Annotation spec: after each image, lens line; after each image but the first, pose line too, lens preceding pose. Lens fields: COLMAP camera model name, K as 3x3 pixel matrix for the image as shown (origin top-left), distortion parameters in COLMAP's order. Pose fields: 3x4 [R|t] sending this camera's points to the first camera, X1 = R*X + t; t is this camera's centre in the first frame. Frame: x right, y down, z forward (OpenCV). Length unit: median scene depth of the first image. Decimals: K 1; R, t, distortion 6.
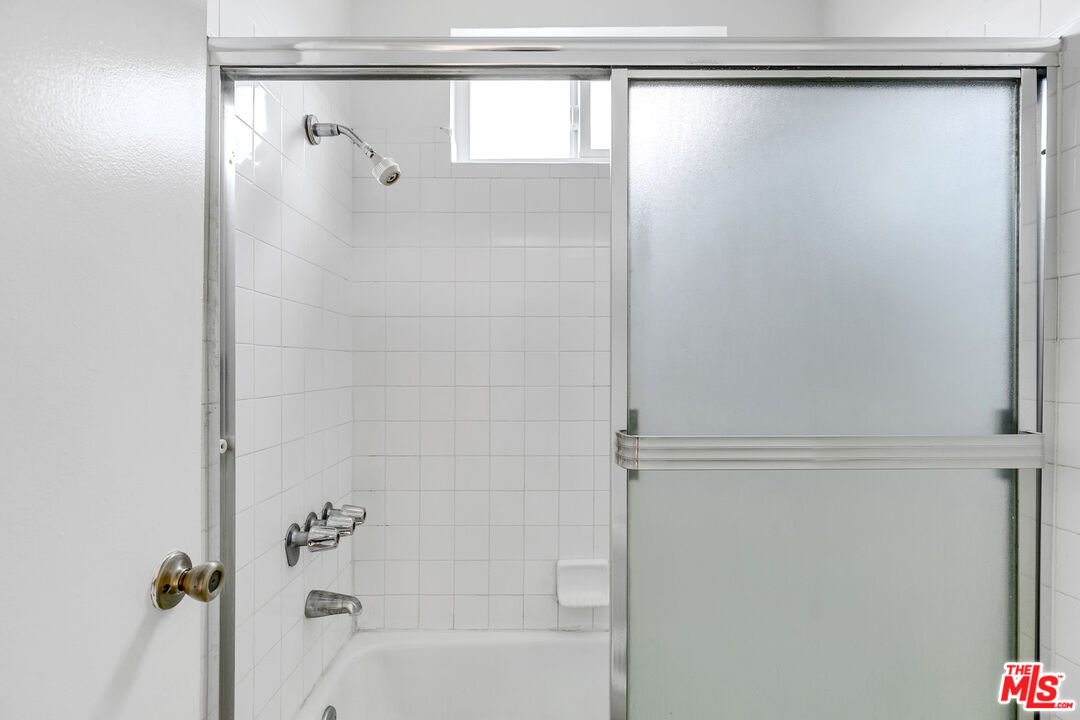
lens RADIAL K [[500.9, 0, 522.7], [0, 500.9, 361.7], [0, 0, 1]] dist [0.007548, -0.000408]
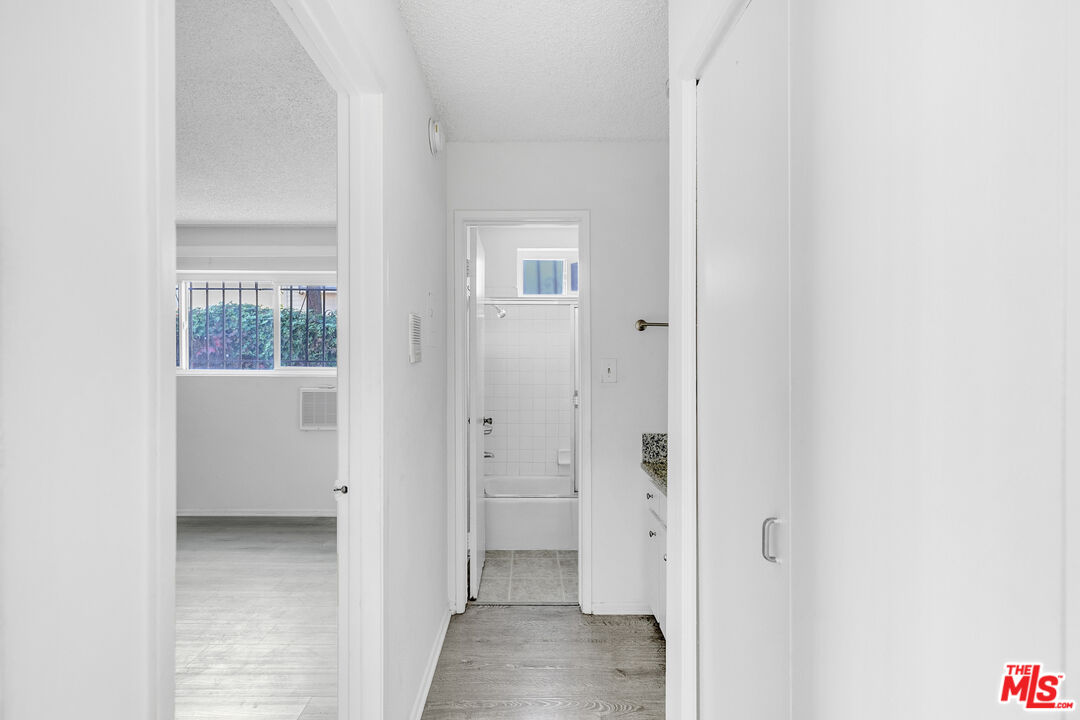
lens RADIAL K [[486.5, 0, 526.4], [0, 486.5, 367.9], [0, 0, 1]] dist [0.003230, 0.000002]
pose [[0.999993, -0.000720, -0.003636, -0.111281], [0.000756, 0.999951, 0.009918, -0.083995], [0.003629, -0.009921, 0.999944, -1.938575]]
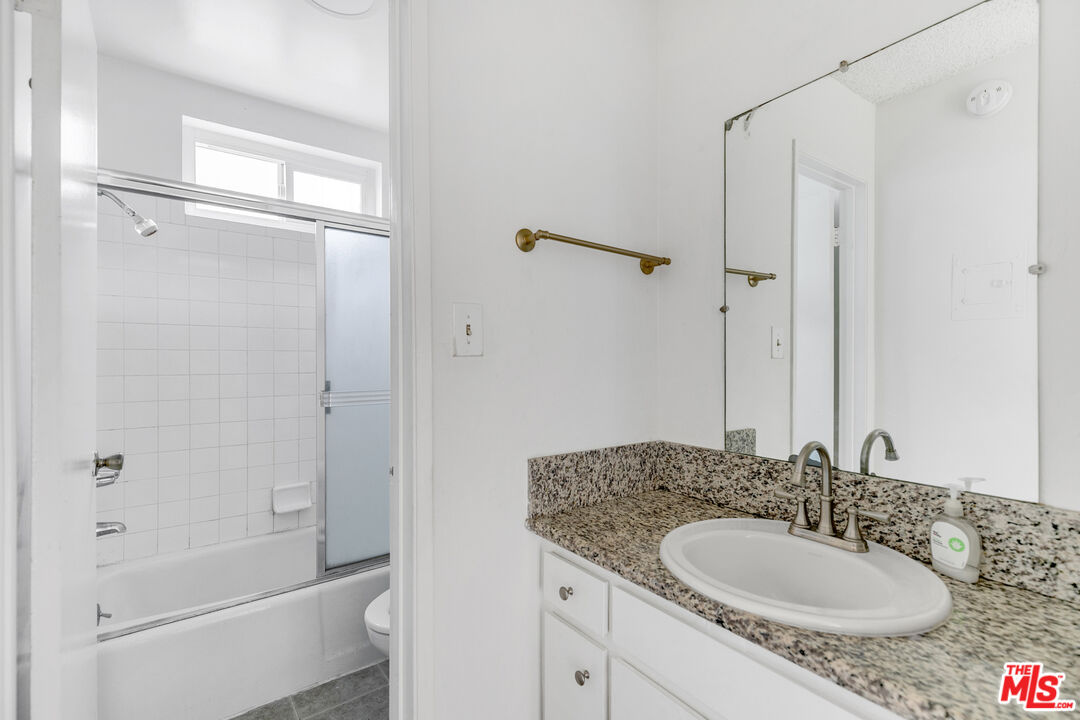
lens RADIAL K [[488.7, 0, 537.9], [0, 488.7, 360.4], [0, 0, 1]] dist [0.005617, 0.000092]
pose [[0.803340, -0.002669, 0.595514, -0.206371], [-0.000616, 0.999986, 0.005313, -0.003800], [-0.595520, -0.004635, 0.803327, -0.827545]]
